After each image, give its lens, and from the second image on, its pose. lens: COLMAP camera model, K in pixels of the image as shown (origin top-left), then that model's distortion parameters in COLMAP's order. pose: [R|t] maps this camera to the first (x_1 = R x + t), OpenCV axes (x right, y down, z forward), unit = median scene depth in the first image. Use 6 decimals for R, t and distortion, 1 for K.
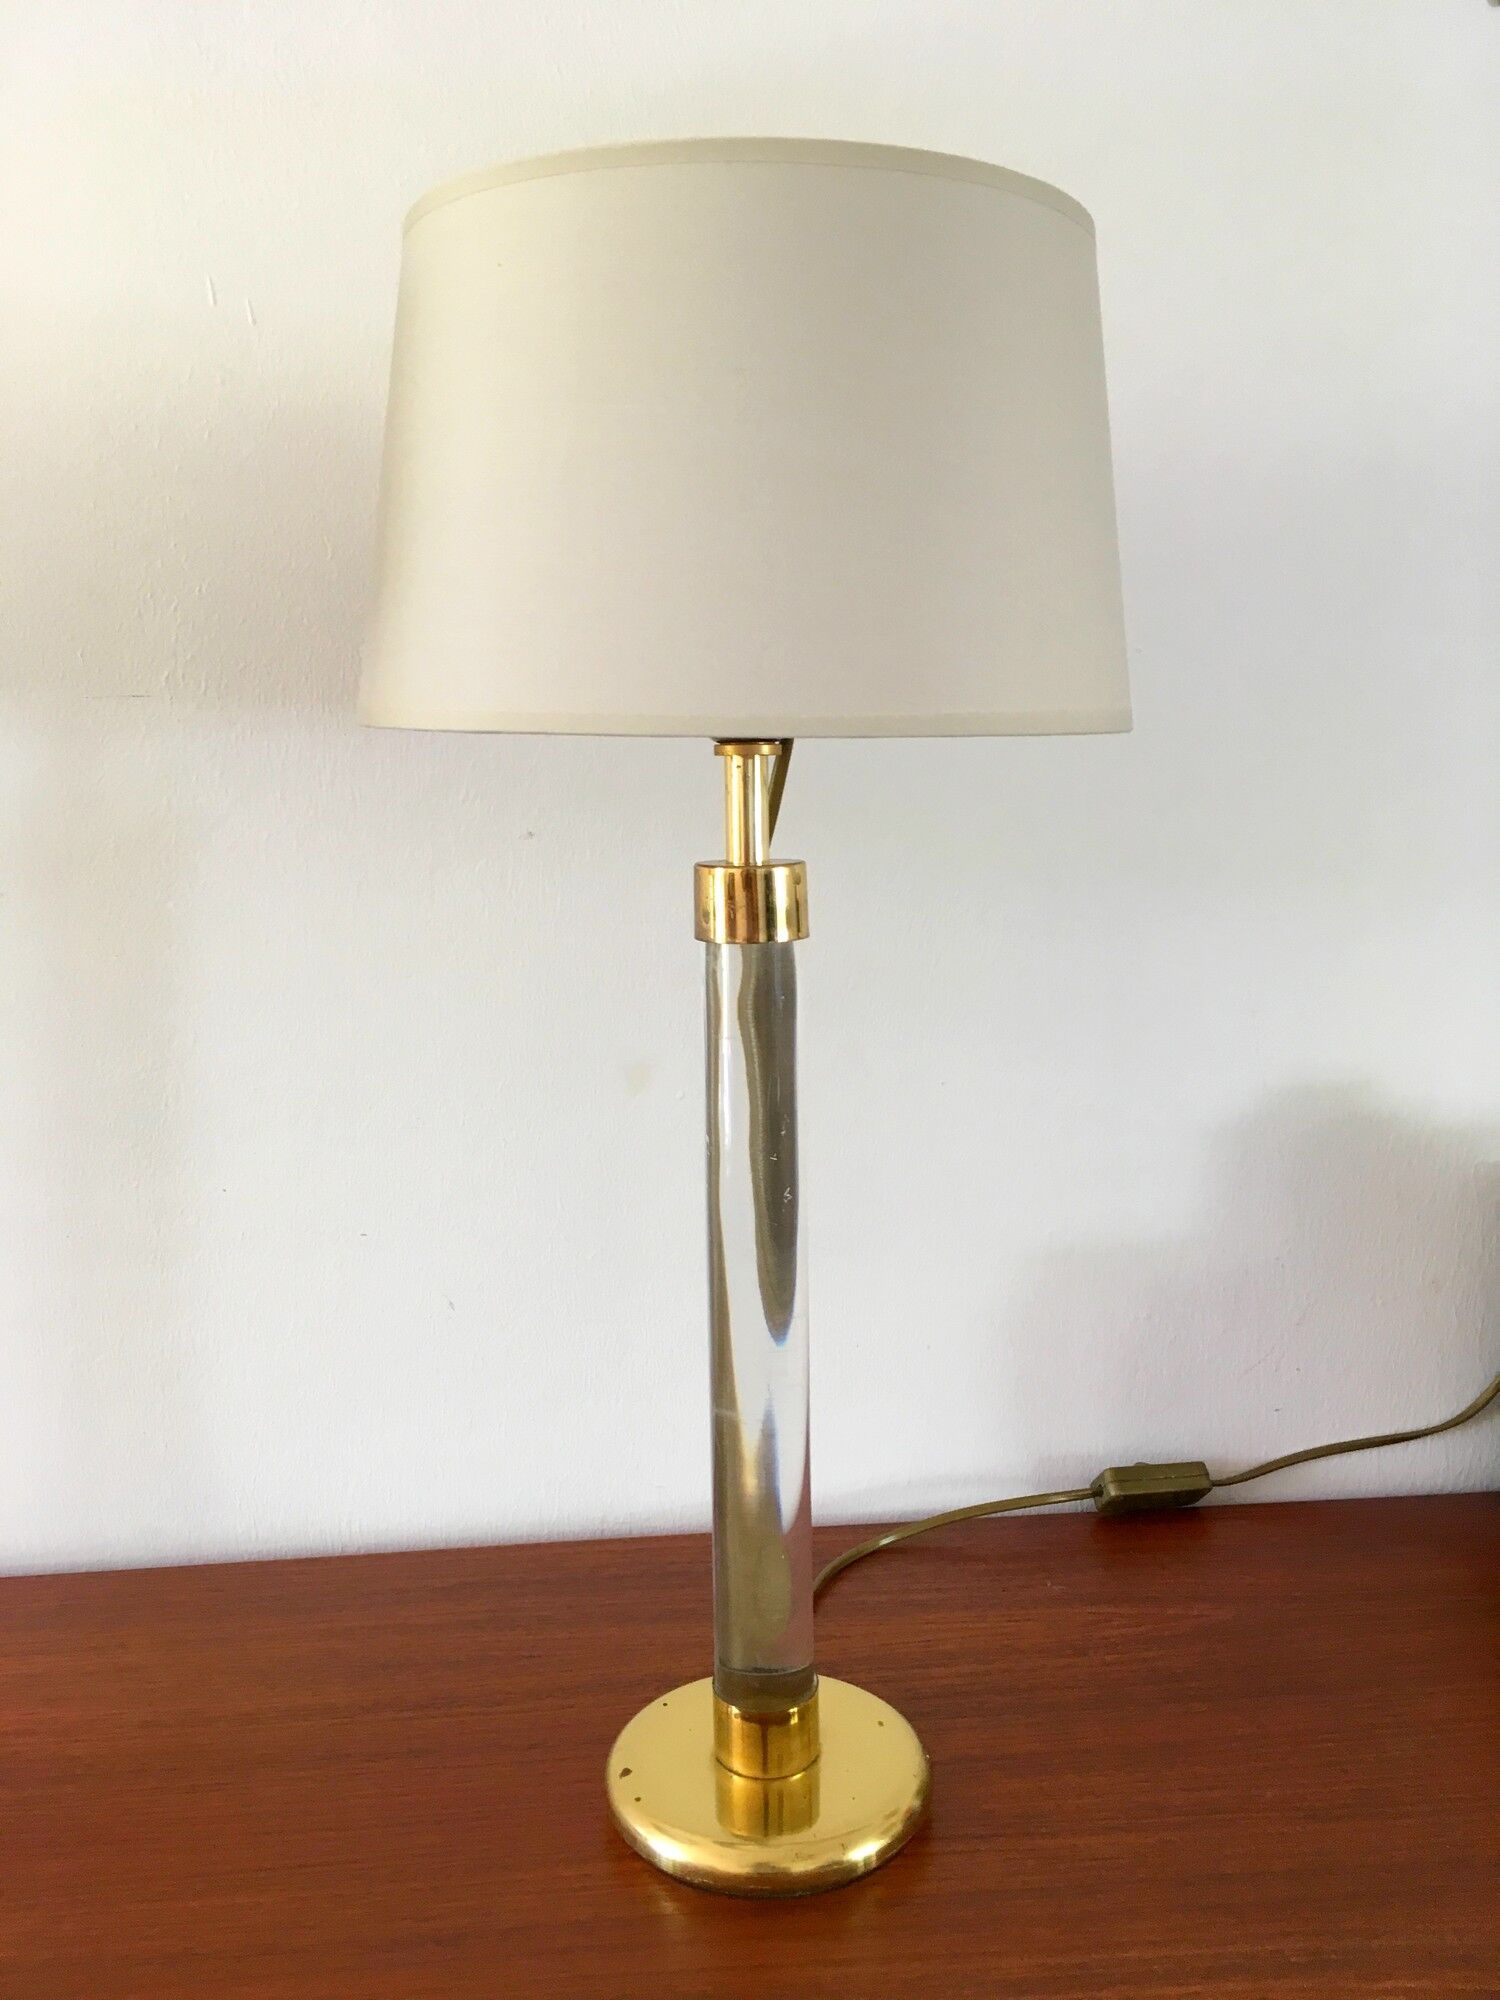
lens RADIAL K [[1734.2, 0, 749.0], [0, 1734.2, 1003.7], [0, 0, 1]] dist [0.067946, -0.113585]
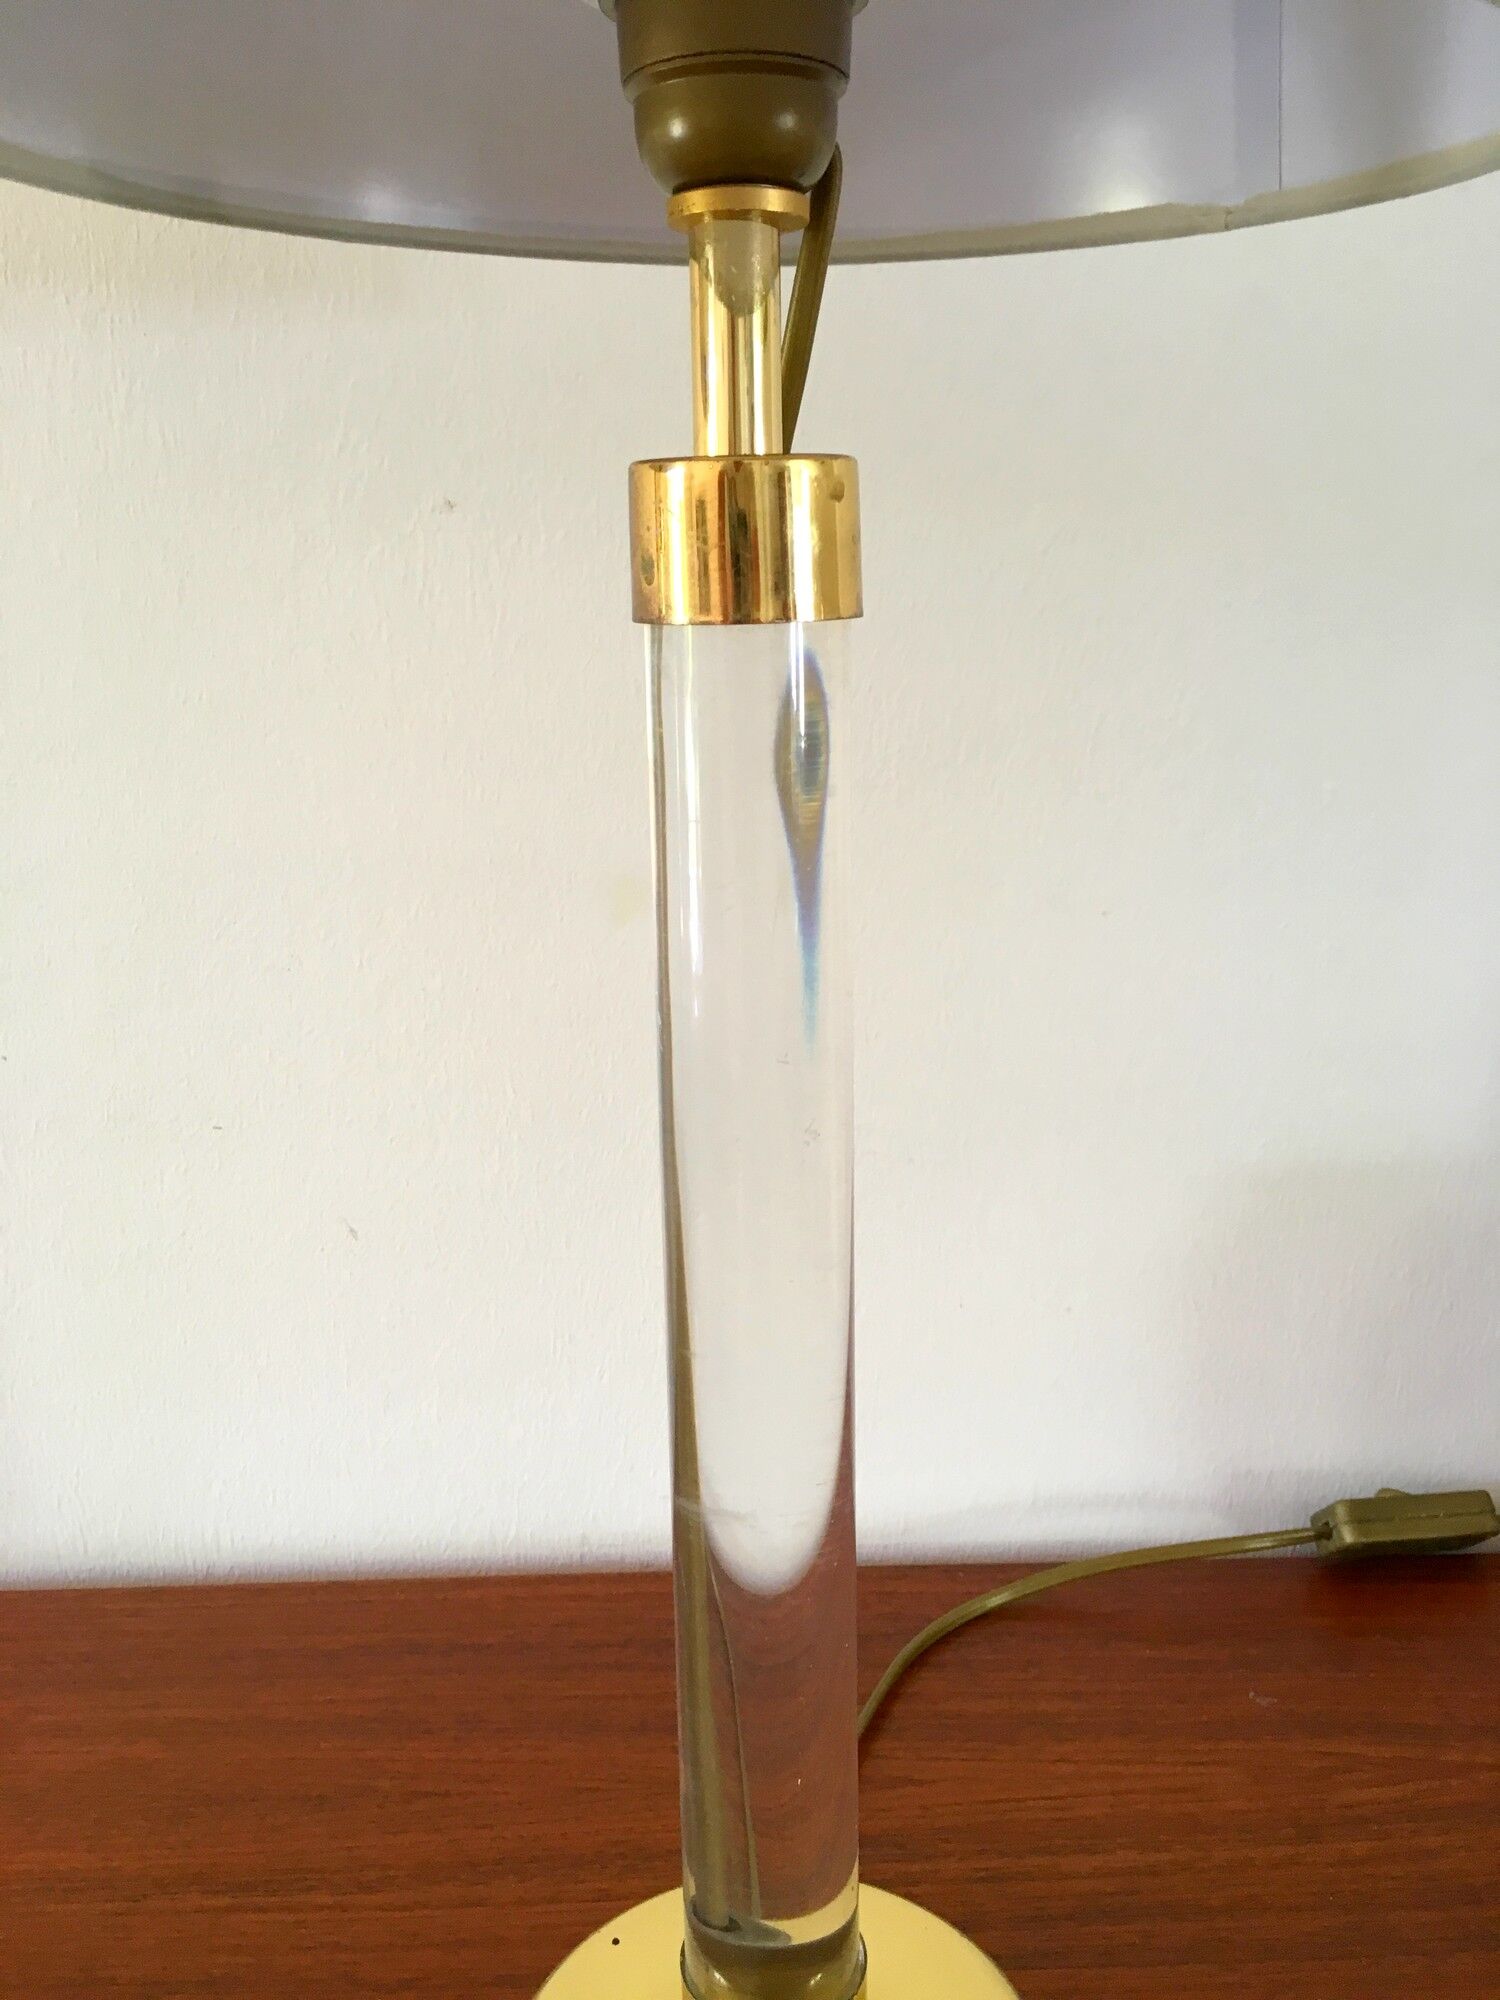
lens RADIAL K [[1734.2, 0, 714.6], [0, 1734.2, 994.6], [0, 0, 1]] dist [0.067946, -0.113585]
pose [[0.995533, 0.019775, -0.092320, 0.030586], [-0.010691, 0.995142, 0.097870, 0.015257], [0.093807, -0.096446, 0.990908, 0.384624]]
